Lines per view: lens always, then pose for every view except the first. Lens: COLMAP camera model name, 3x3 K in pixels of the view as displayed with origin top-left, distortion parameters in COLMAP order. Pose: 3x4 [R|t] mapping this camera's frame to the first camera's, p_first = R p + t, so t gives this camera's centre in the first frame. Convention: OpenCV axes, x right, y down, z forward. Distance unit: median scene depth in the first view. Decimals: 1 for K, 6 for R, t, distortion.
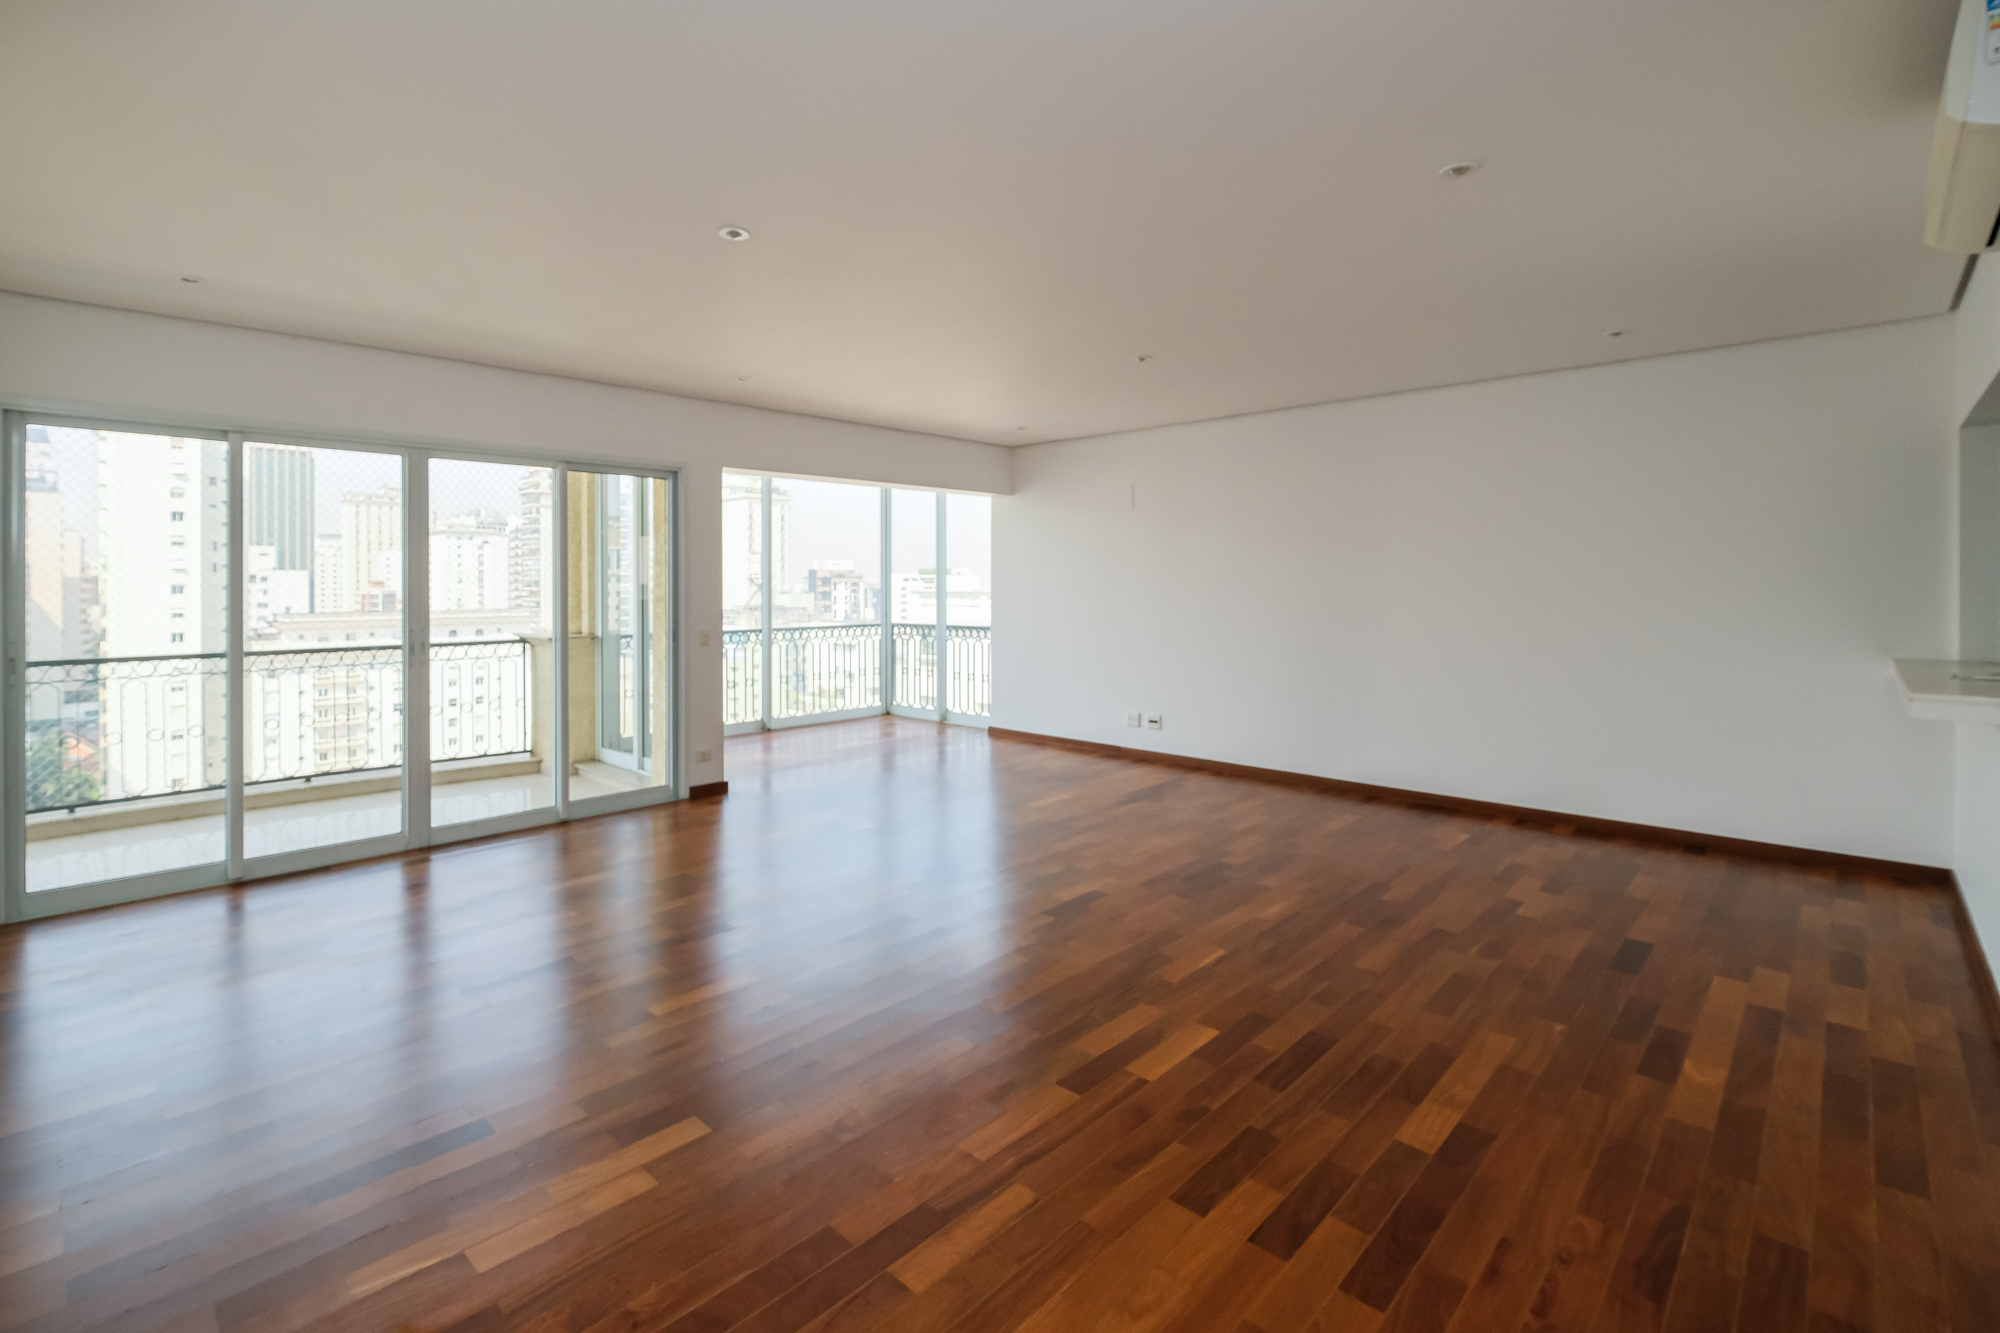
lens RADIAL K [[915.2, 0, 971.3], [0, 915.2, 585.4], [0, 0, 1]] dist [-0.001948, -0.000323]
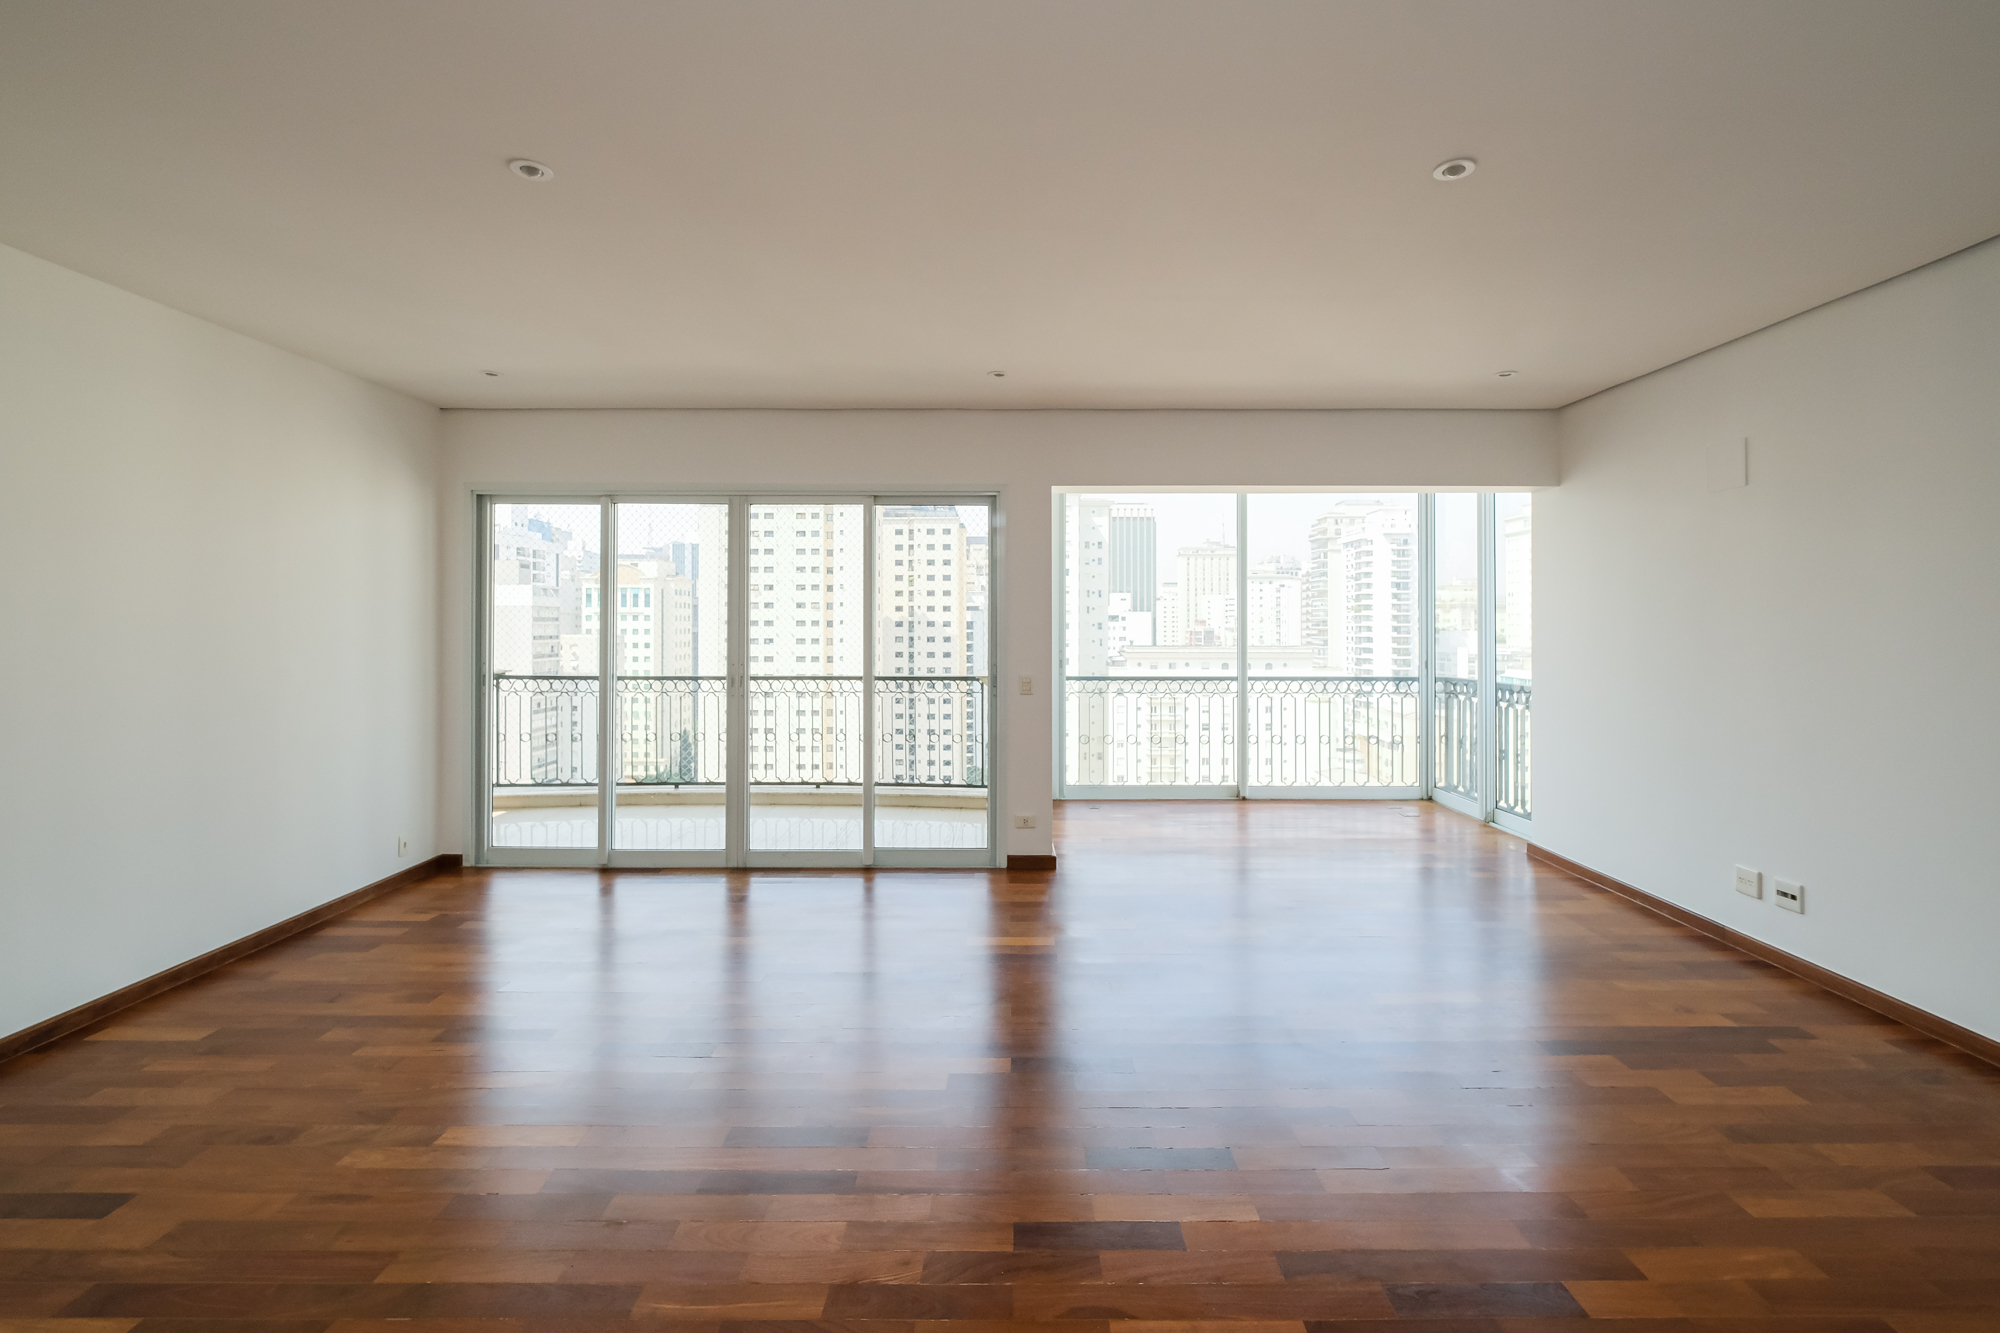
lens RADIAL K [[882.5, 0, 1009.2], [0, 882.5, 622.5], [0, 0, 1]] dist [-0.009146, -0.000104]
pose [[0.695313, 0.003301, -0.718699, 0.221163], [-0.005101, 0.999987, -0.000341, -0.001434], [0.718689, 0.003903, 0.695321, 0.306794]]
